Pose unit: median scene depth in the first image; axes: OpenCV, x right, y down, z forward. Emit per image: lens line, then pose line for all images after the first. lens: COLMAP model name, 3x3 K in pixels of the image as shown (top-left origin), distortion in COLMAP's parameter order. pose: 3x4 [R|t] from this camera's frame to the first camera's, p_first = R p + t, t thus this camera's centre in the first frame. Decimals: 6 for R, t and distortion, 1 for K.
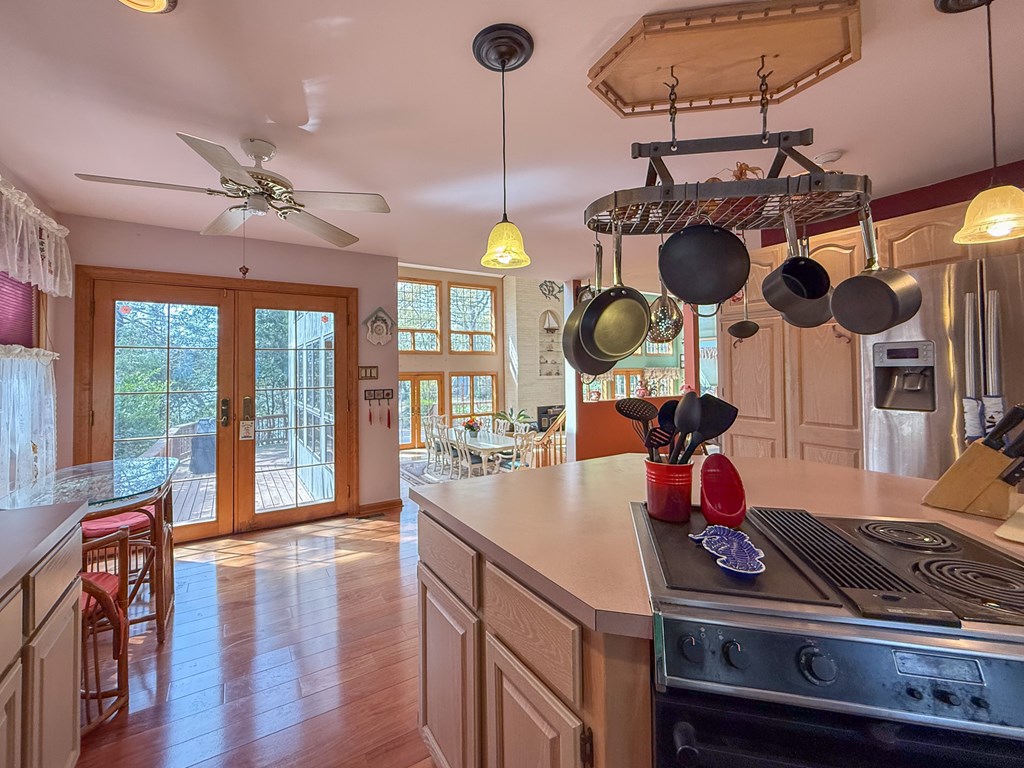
lens RADIAL K [[424.9, 0, 509.1], [0, 424.9, 370.4], [0, 0, 1]] dist [-0.001284, -0.000144]
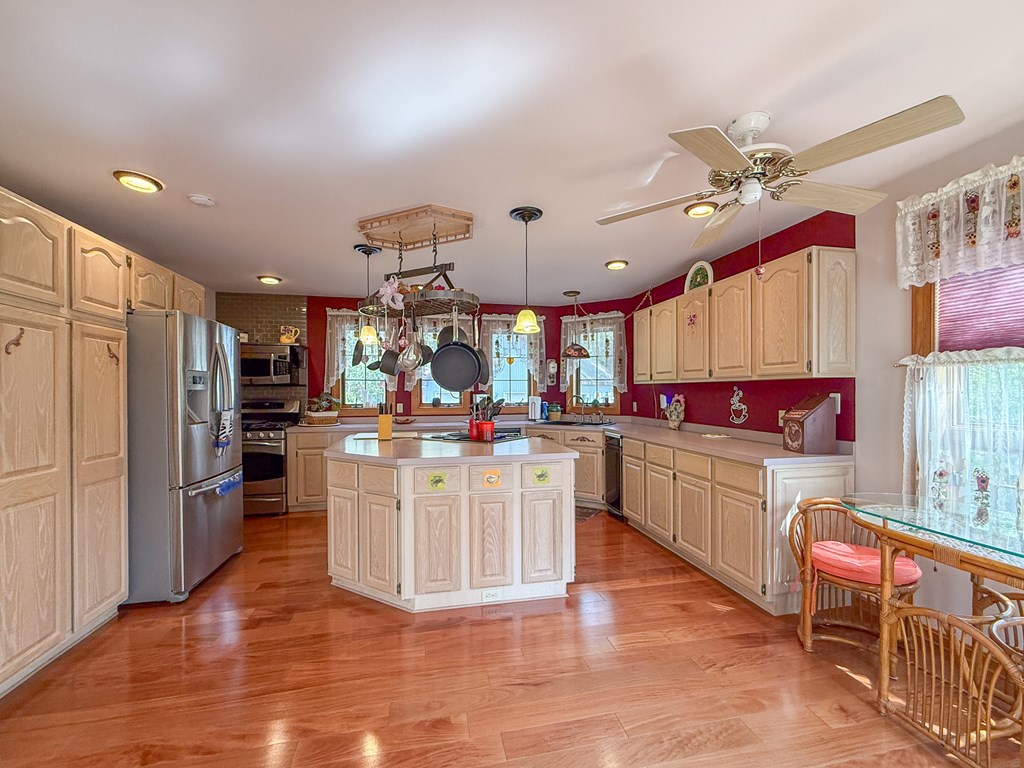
lens RADIAL K [[464.4, 0, 509.8], [0, 464.4, 391.8], [0, 0, 1]] dist [-0.001760, -0.000092]
pose [[-0.920105, 0.010729, 0.391524, -0.387751], [0.008640, 0.999937, -0.007097, 0.009023], [-0.391576, -0.003147, -0.920140, 1.535108]]
